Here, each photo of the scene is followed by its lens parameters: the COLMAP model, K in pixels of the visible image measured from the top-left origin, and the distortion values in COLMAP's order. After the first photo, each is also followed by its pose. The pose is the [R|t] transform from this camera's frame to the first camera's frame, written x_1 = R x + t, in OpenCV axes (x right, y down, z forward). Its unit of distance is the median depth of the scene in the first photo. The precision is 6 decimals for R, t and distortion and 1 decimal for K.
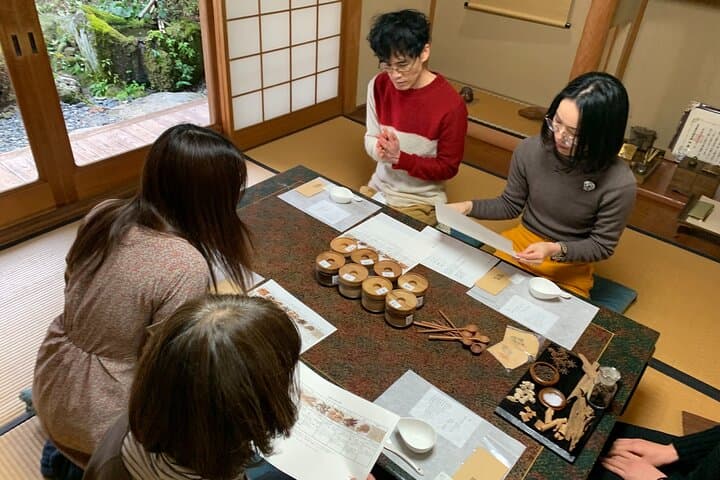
lens RADIAL K [[559.0, 0, 360.5], [0, 559.0, 238.9], [0, 0, 1]] dist [-0.014567, -0.003143]
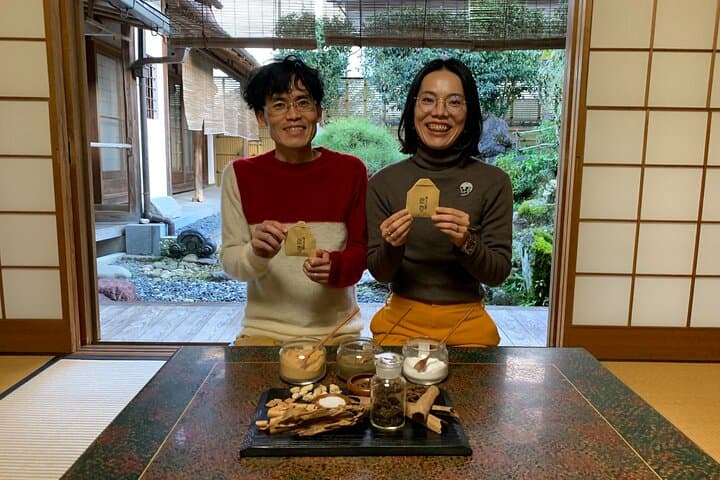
lens RADIAL K [[559.0, 0, 360.5], [0, 559.0, 239.4], [0, 0, 1]] dist [-0.014567, -0.003143]
pose [[0.649015, 0.057741, -0.758582, 0.056813], [-0.401792, 0.872727, -0.277328, 0.000182], [0.646021, 0.484782, 0.589613, 0.215677]]
